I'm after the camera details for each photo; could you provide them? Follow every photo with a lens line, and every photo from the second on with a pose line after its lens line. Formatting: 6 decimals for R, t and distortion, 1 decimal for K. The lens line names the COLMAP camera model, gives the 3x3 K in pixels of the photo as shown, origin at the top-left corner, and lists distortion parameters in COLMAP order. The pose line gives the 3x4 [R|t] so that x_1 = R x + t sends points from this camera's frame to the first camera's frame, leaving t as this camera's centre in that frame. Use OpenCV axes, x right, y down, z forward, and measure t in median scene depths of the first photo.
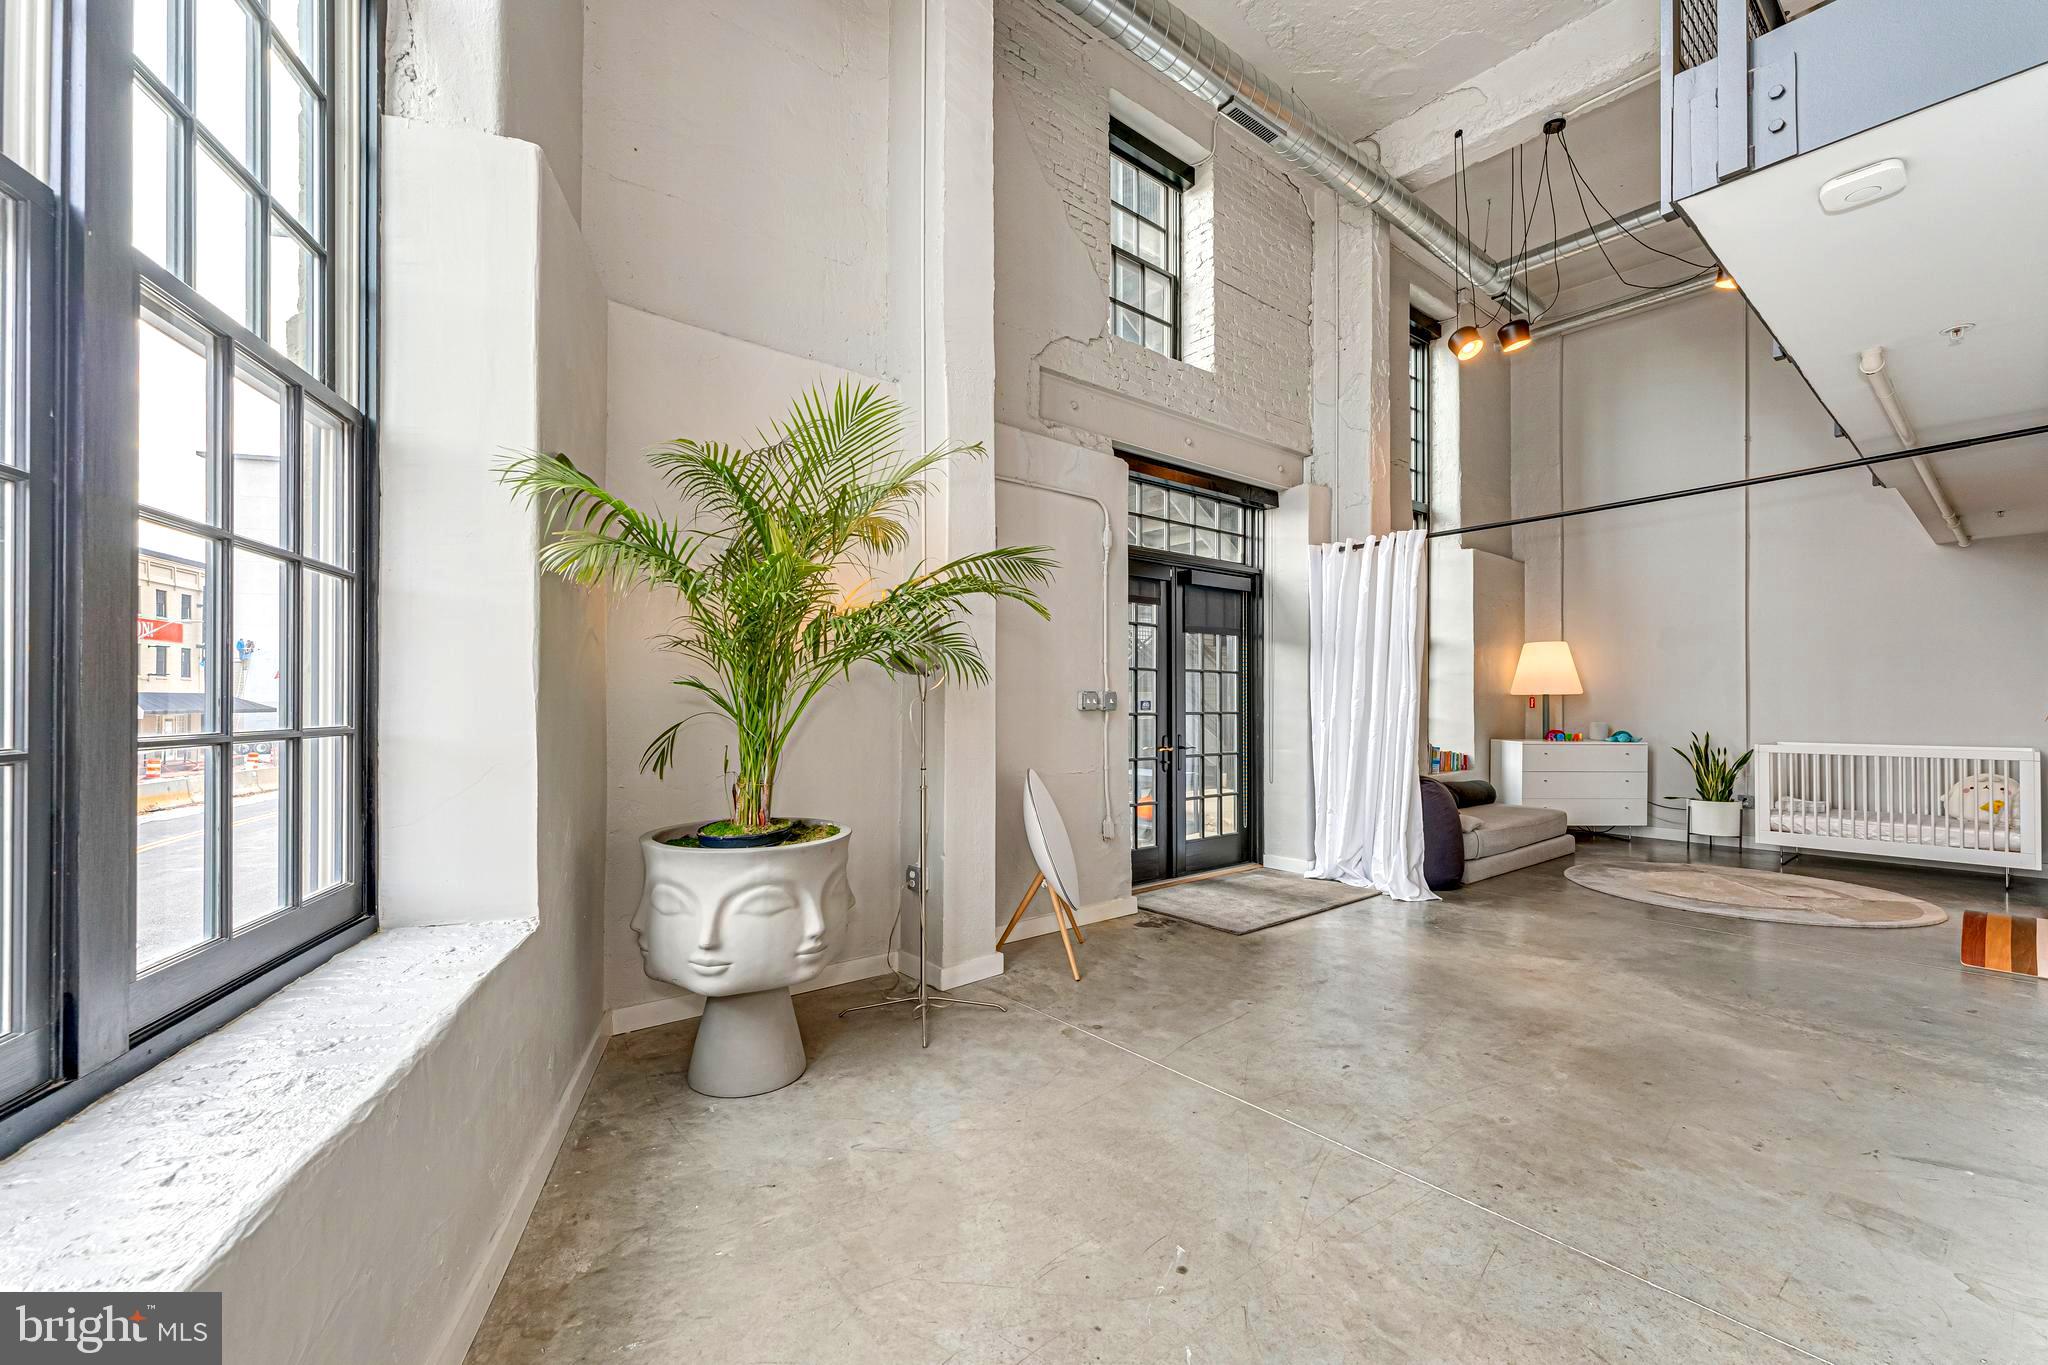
lens RADIAL K [[847.6, 0, 997.1], [0, 847.6, 695.7], [0, 0, 1]] dist [-0.000586, -0.000410]
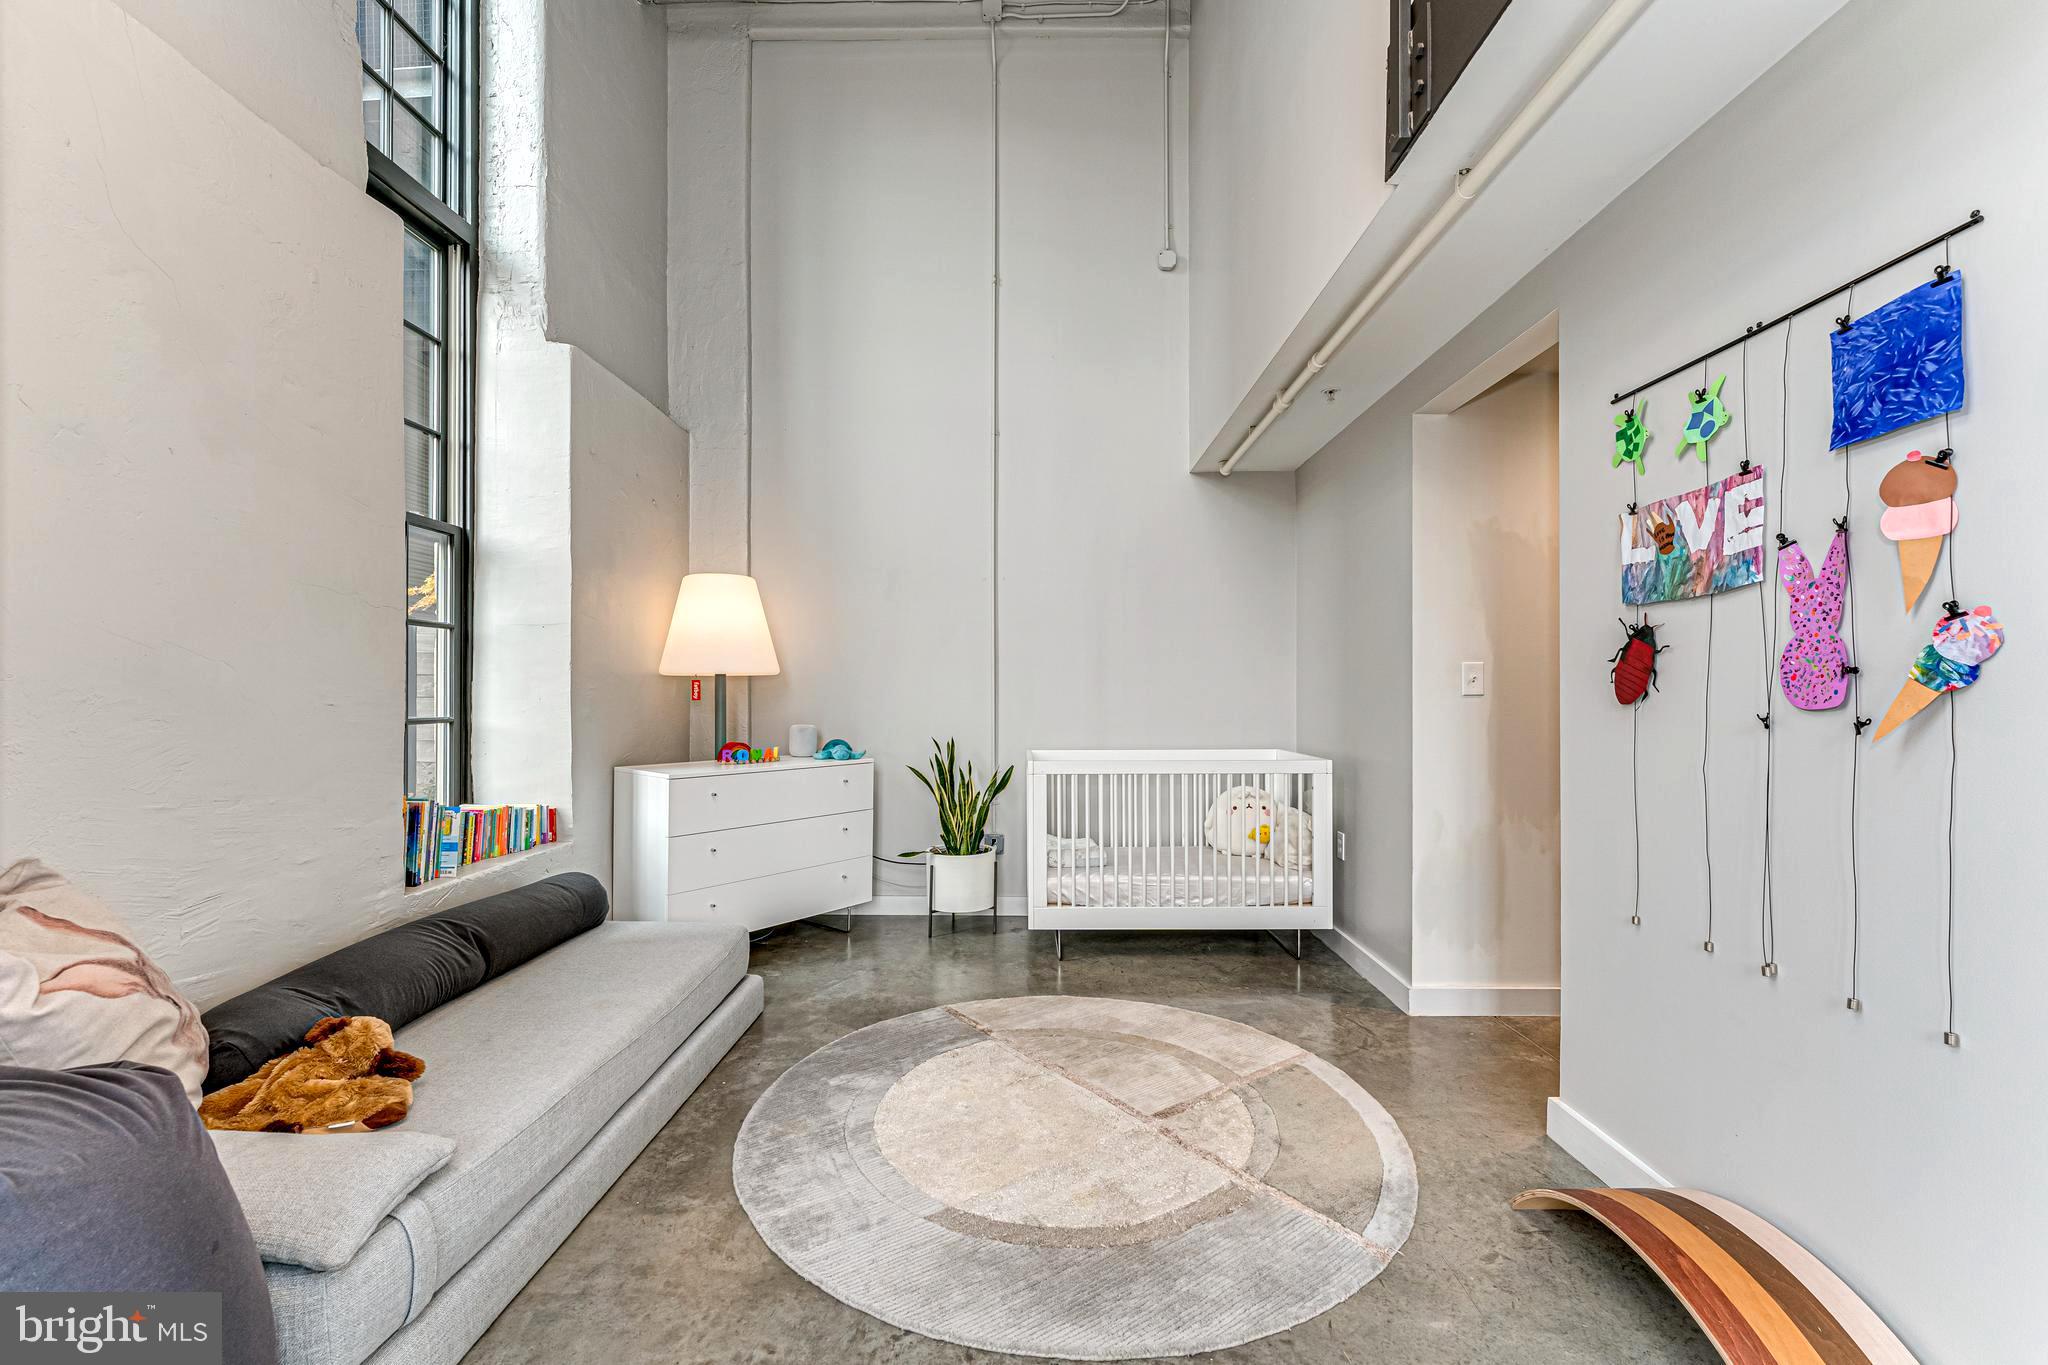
lens RADIAL K [[847.6, 0, 1009.4], [0, 847.6, 693.2], [0, 0, 1]] dist [-0.000586, -0.000410]
pose [[0.645795, -0.000490, 0.763511, 0.451855], [-0.008430, 0.999934, 0.007771, 0.005699], [-0.763464, -0.011455, 0.645748, 0.652811]]
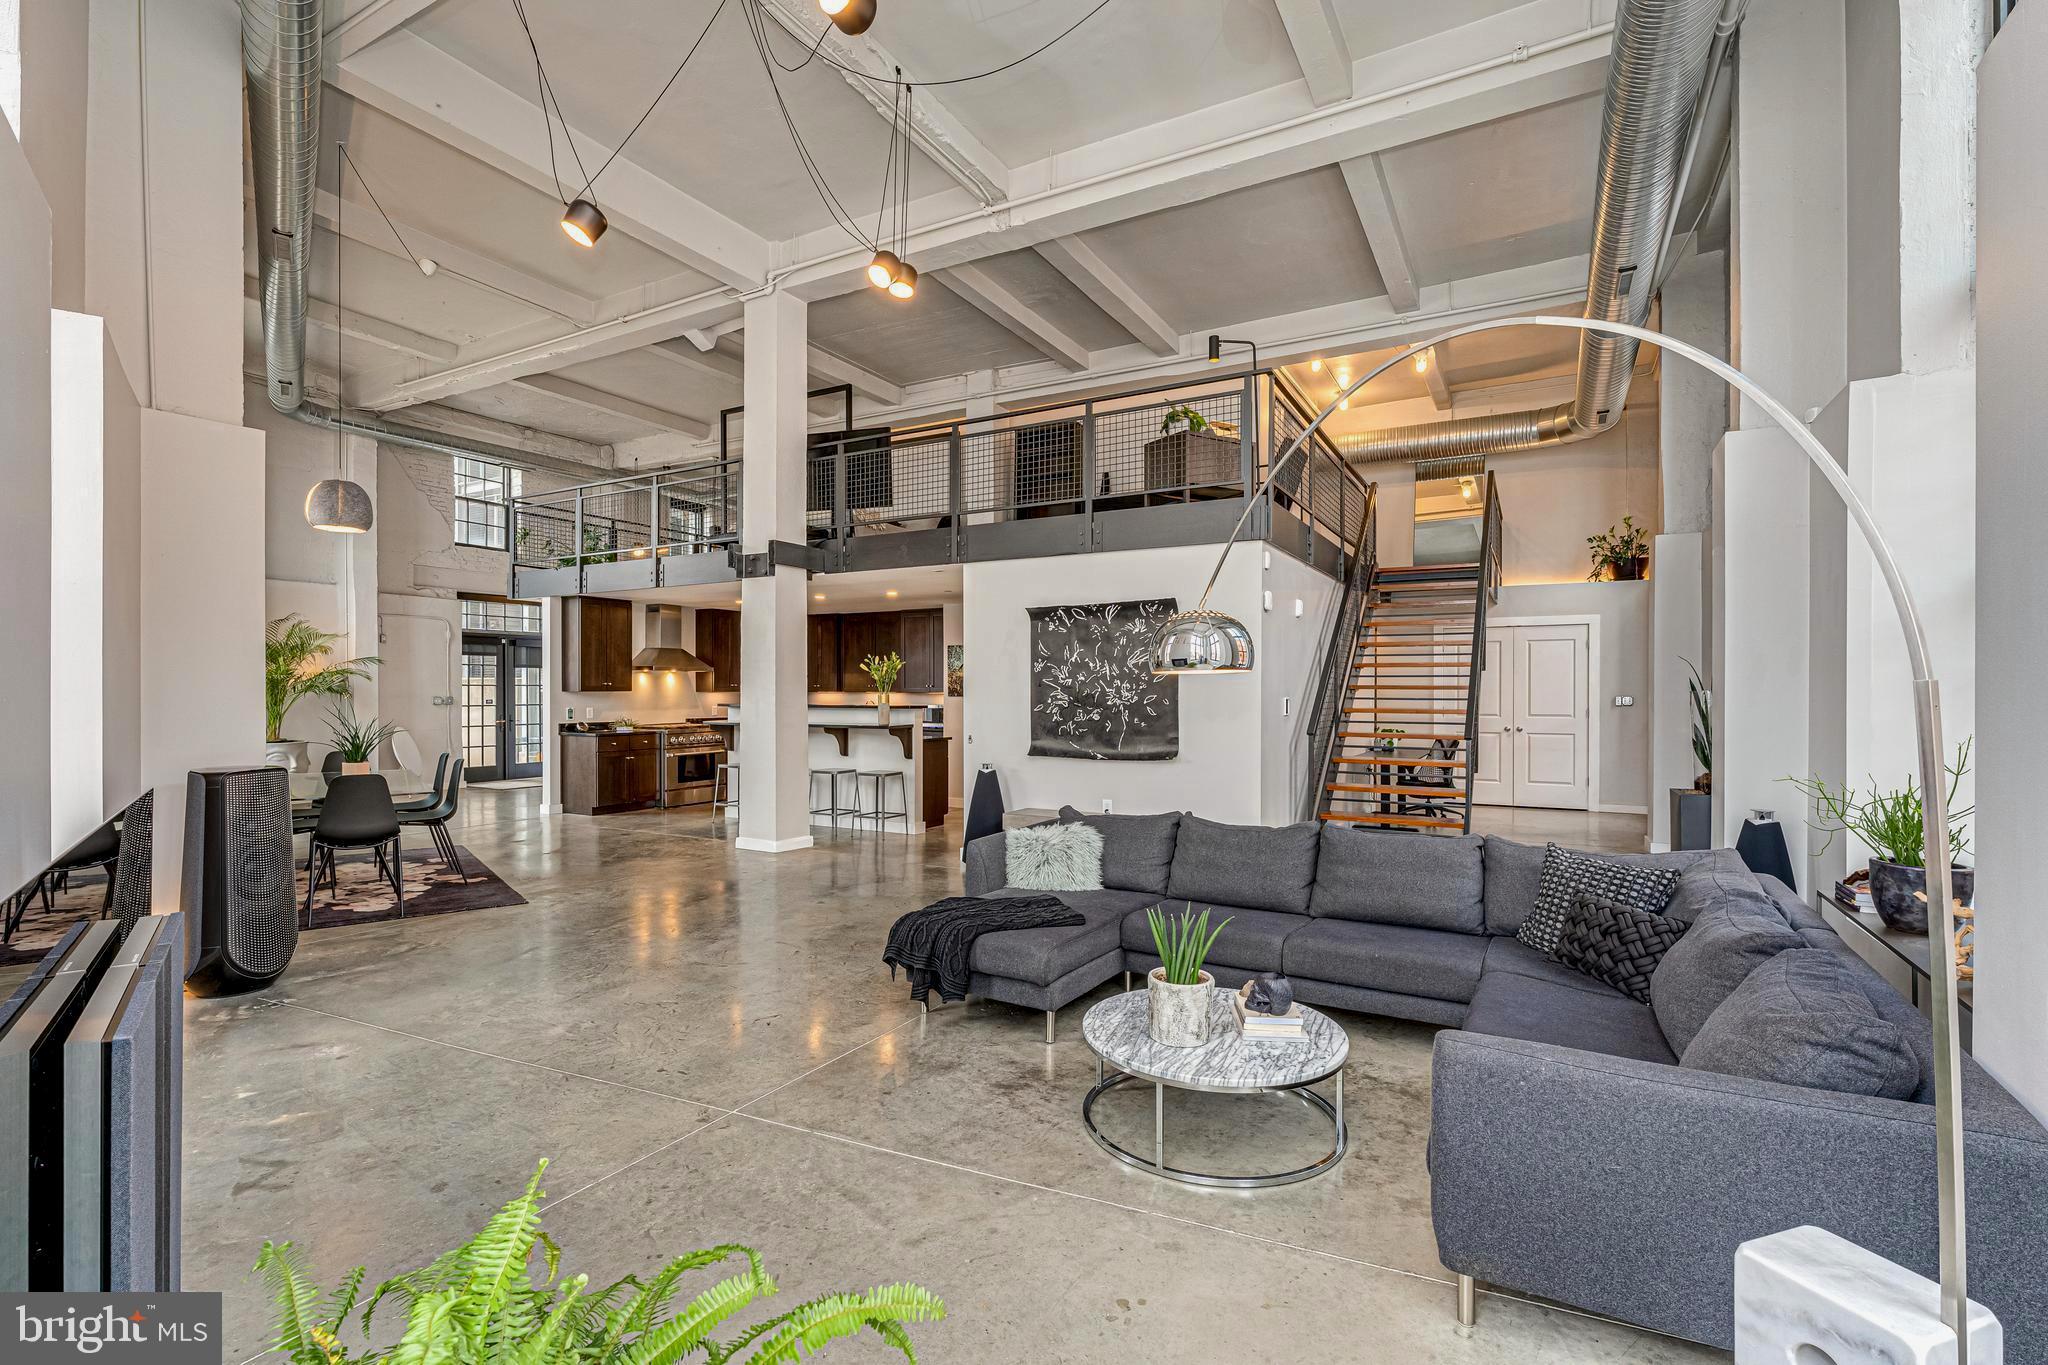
lens RADIAL K [[918.8, 0, 1012.1], [0, 918.8, 695.3], [0, 0, 1]] dist [-0.000993, 0.000063]
pose [[0.923537, 0.000098, 0.383509, 0.462010], [-0.007224, 0.999827, 0.017142, -0.050005], [-0.383441, -0.018602, 0.923378, -1.571478]]
